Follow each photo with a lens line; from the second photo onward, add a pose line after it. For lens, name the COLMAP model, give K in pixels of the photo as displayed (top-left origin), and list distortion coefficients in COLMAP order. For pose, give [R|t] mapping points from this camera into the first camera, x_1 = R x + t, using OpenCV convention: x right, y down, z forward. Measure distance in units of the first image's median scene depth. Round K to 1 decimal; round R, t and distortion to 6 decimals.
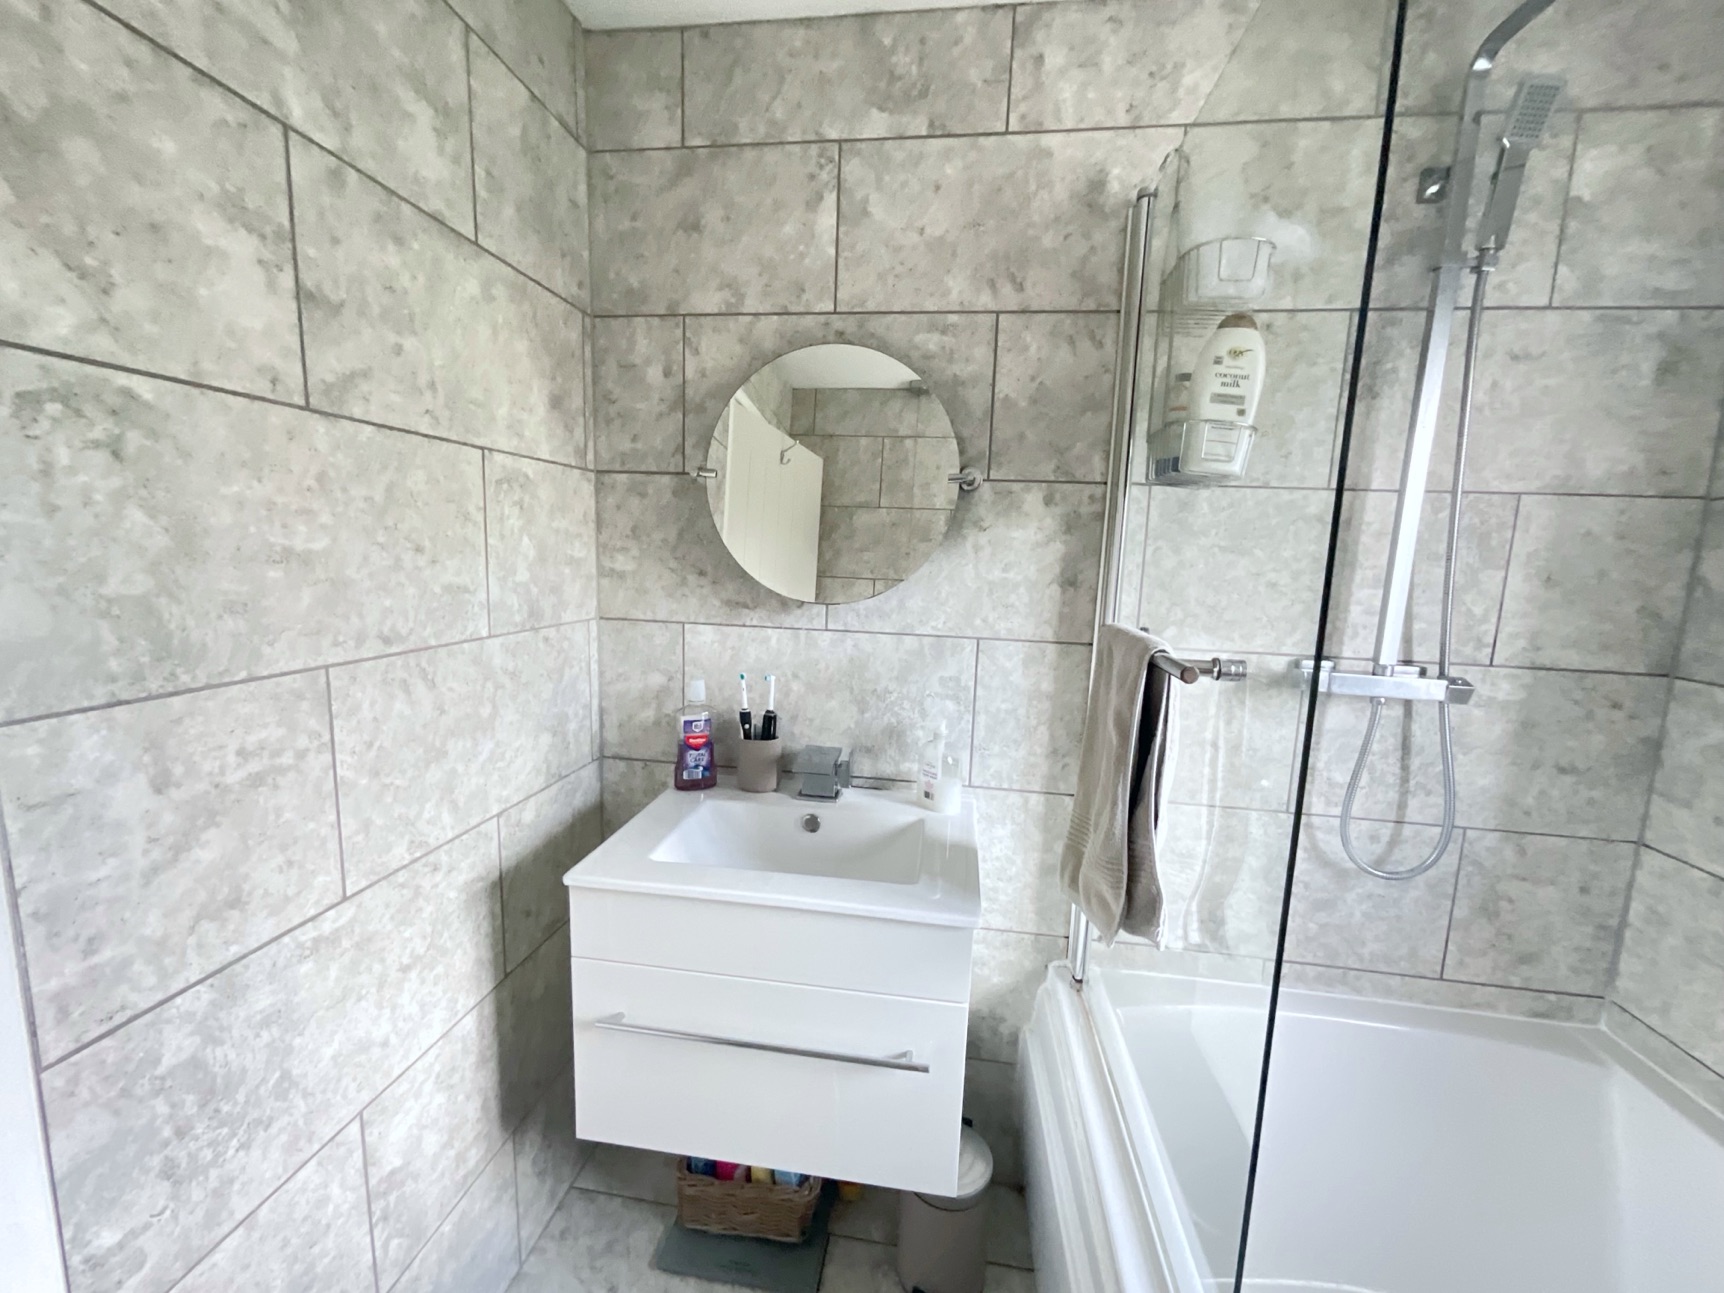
lens RADIAL K [[697.5, 0, 859.7], [0, 697.5, 644.4], [0, 0, 1]] dist [-0.002434, -0.000337]
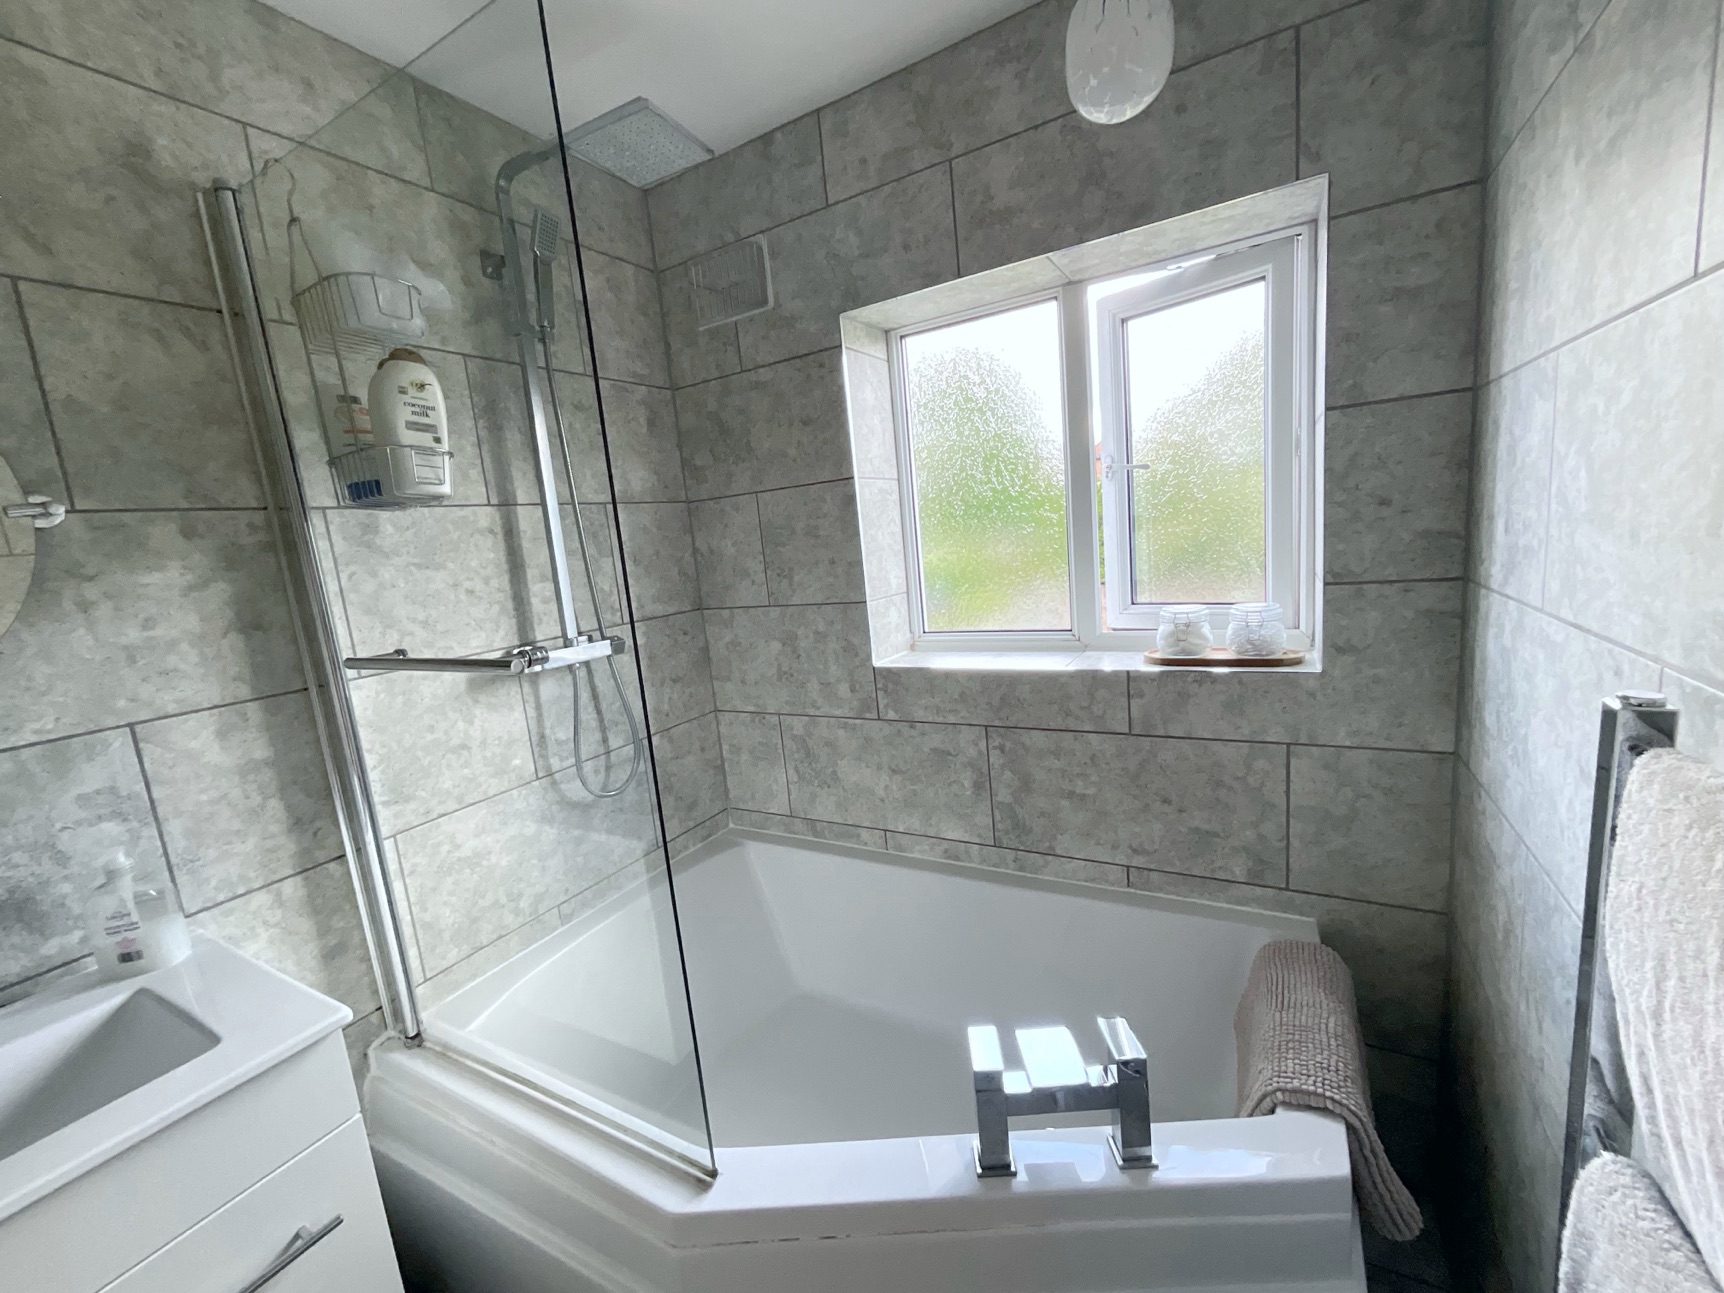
lens RADIAL K [[697.5, 0, 863.7], [0, 697.5, 646.0], [0, 0, 1]] dist [-0.002434, -0.000337]
pose [[0.359564, -0.219903, 0.906839, -0.212194], [0.236826, 0.961519, 0.139261, -0.008318], [-0.902567, 0.164690, 0.397806, 0.000060]]
